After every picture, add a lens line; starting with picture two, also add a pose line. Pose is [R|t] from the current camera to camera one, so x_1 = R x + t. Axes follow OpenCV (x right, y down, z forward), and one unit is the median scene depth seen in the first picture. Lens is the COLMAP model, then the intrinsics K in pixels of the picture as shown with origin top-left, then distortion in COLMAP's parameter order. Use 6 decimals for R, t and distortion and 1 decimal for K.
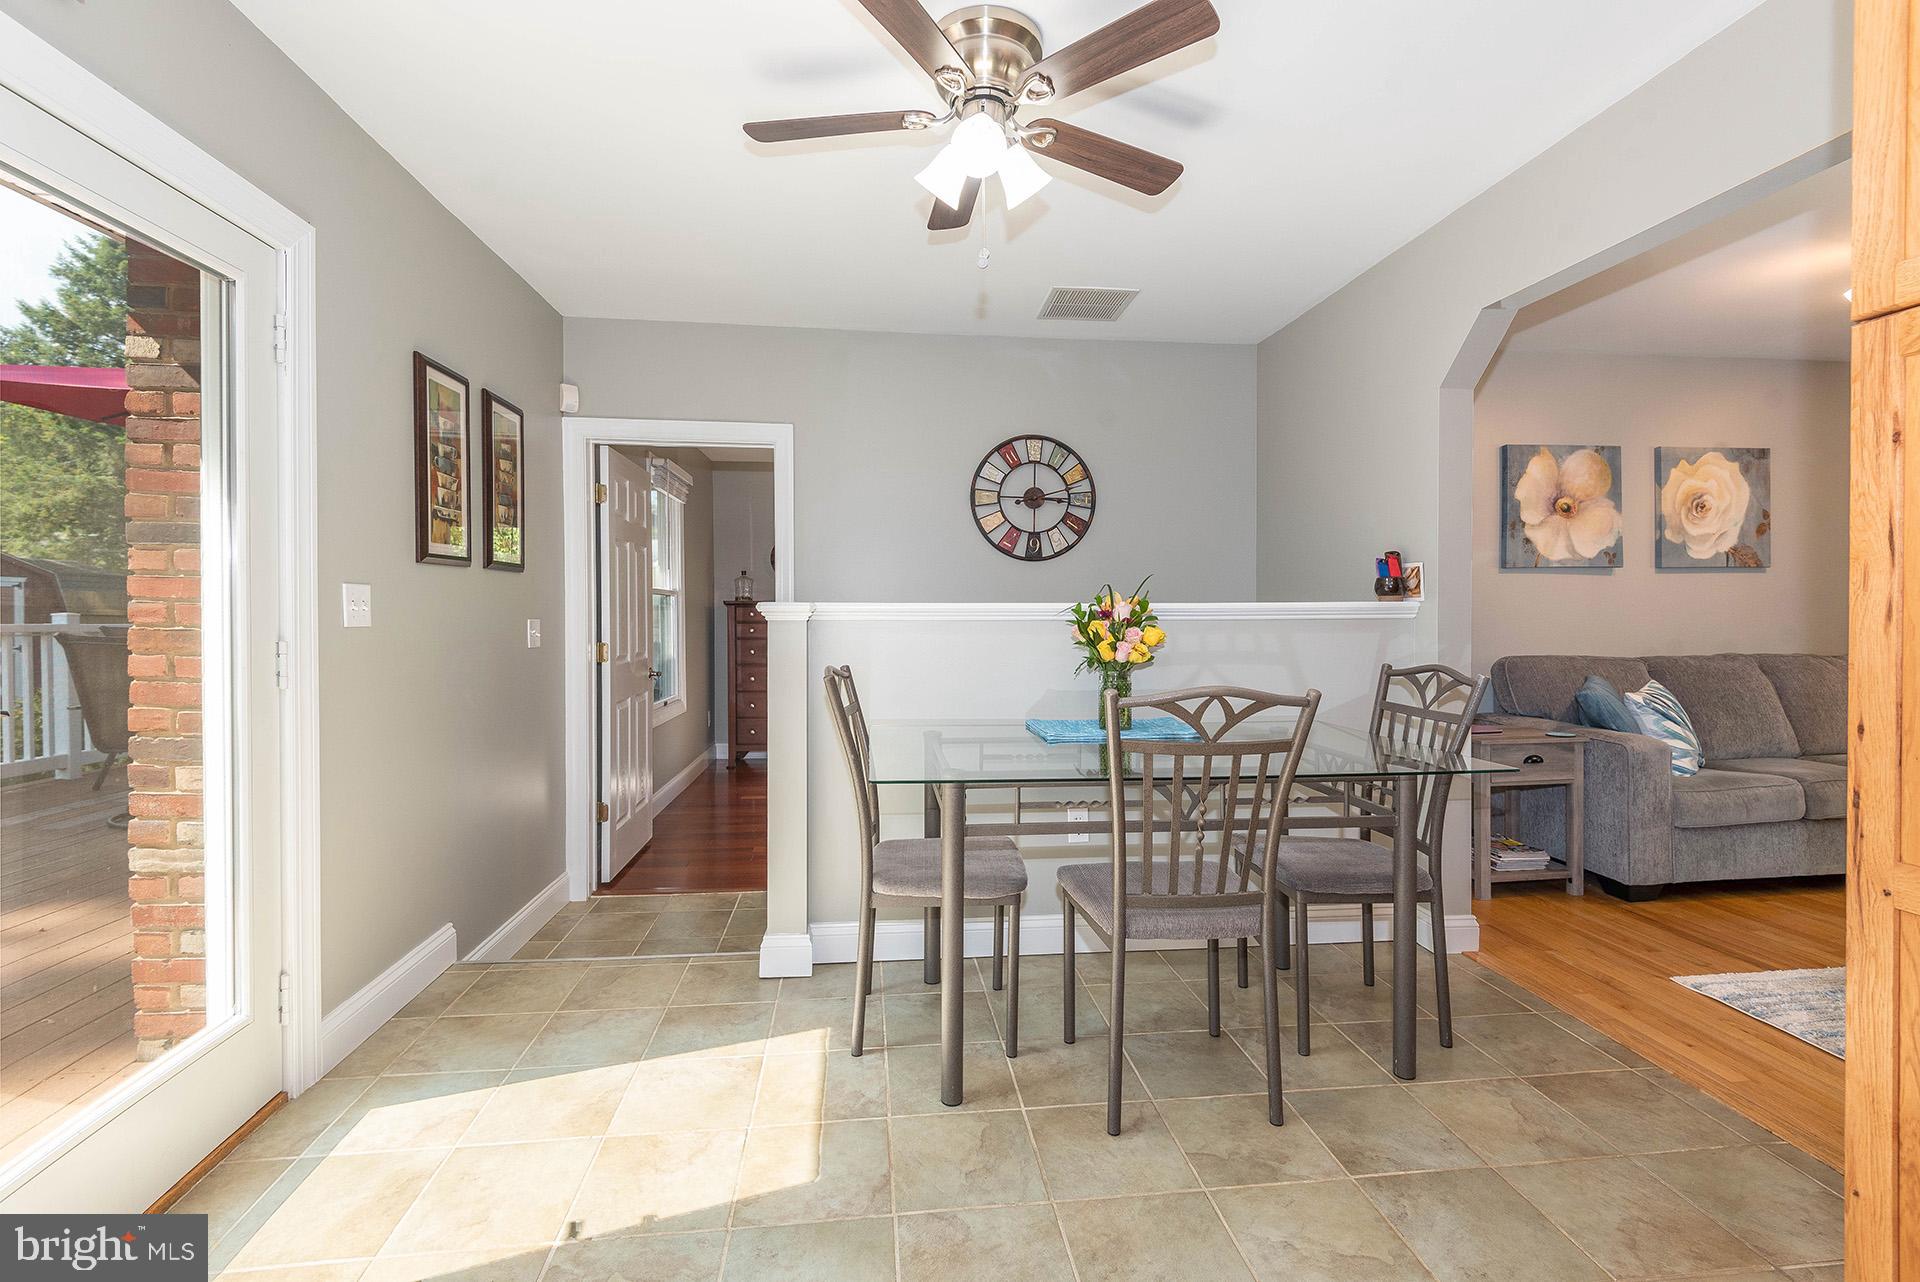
lens RADIAL K [[867.6, 0, 966.5], [0, 867.6, 646.0], [0, 0, 1]] dist [0.020892, -0.006986]
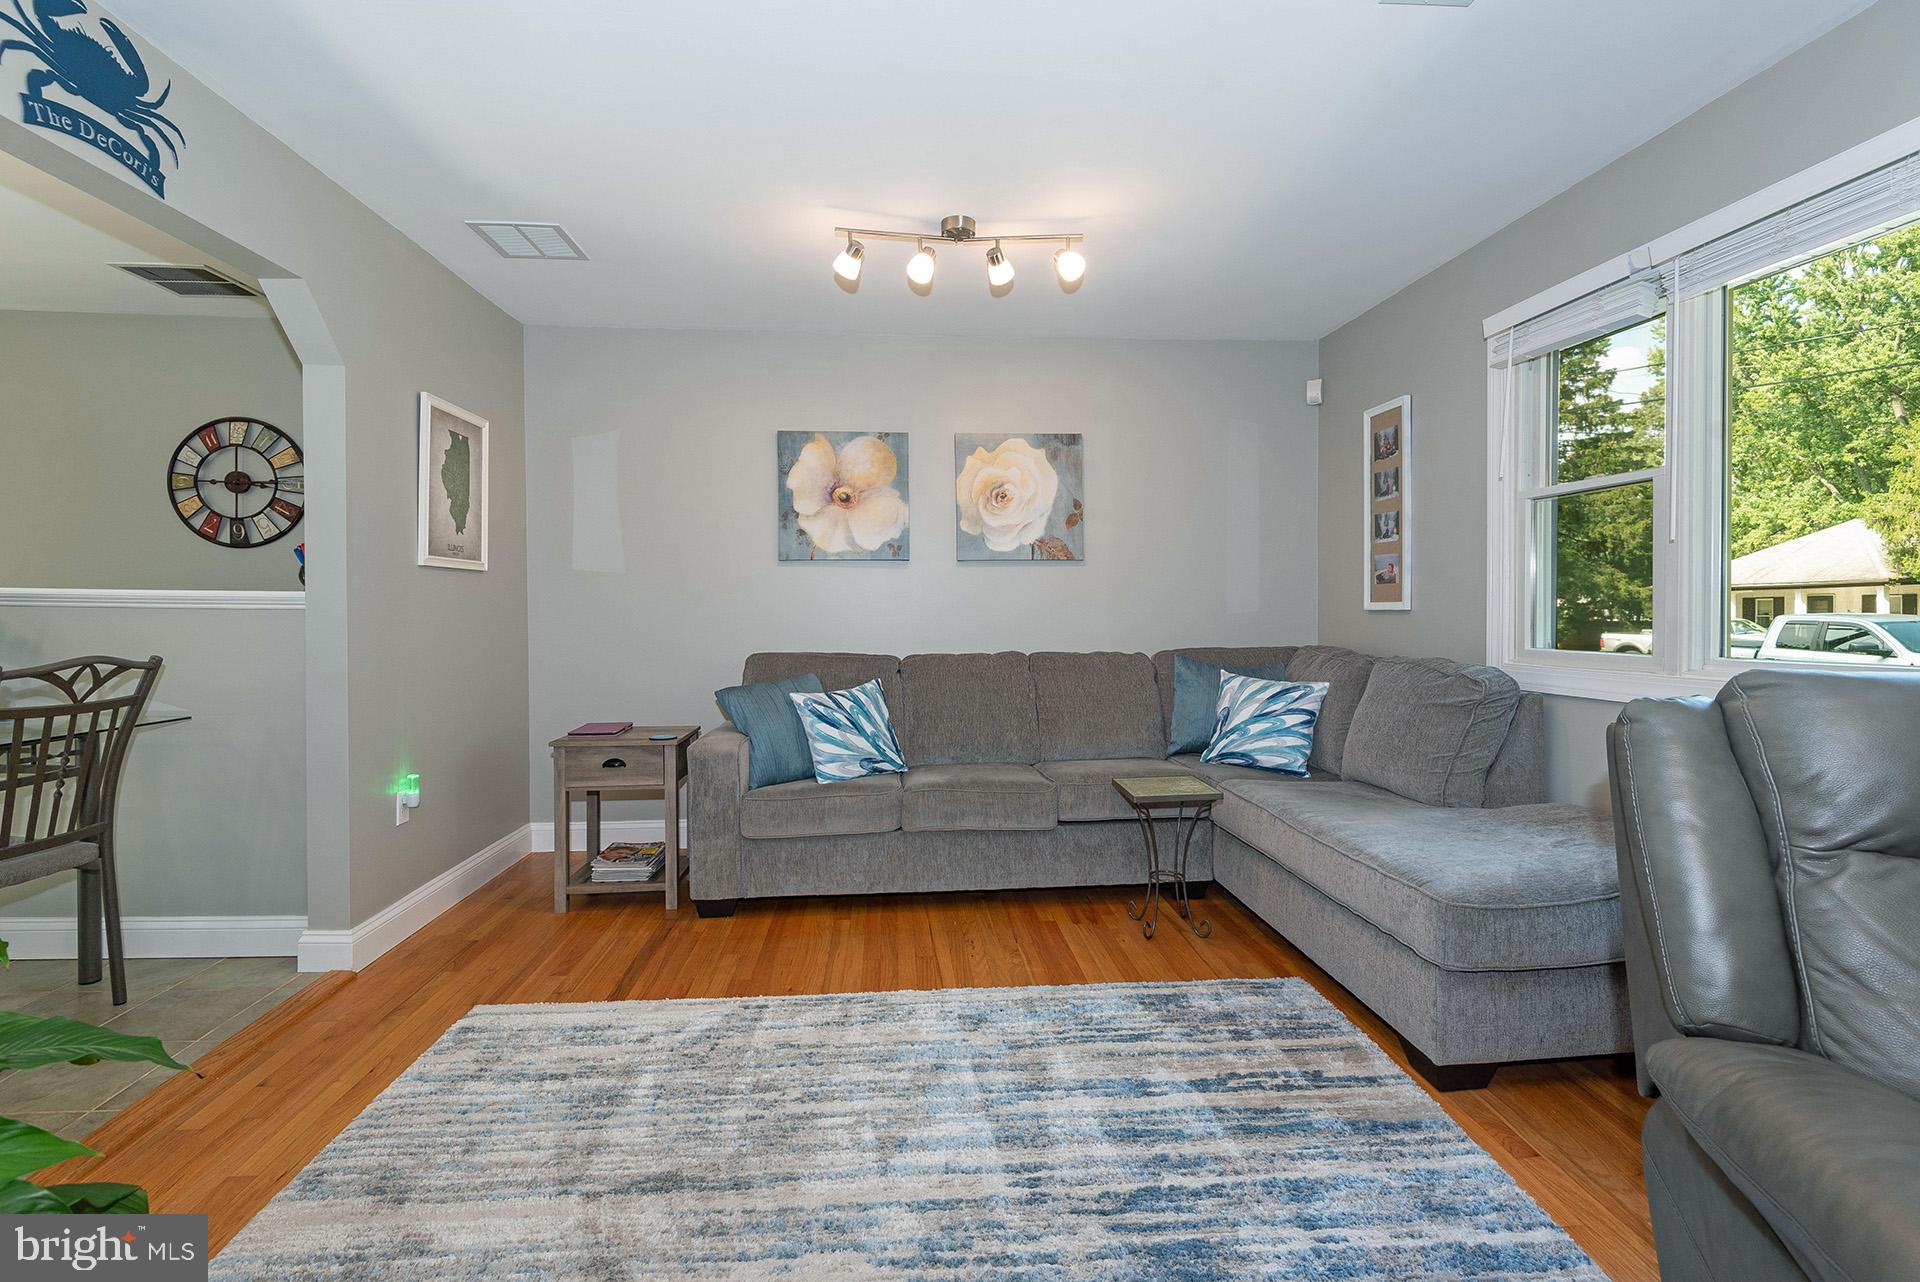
lens RADIAL K [[867.6, 0, 980.7], [0, 867.6, 635.2], [0, 0, 1]] dist [0.020892, -0.006986]
pose [[0.998191, 0.012428, -0.058818, 0.892302], [-0.012061, 0.999905, 0.006598, -0.016615], [0.058894, -0.005877, 0.998247, 0.072095]]
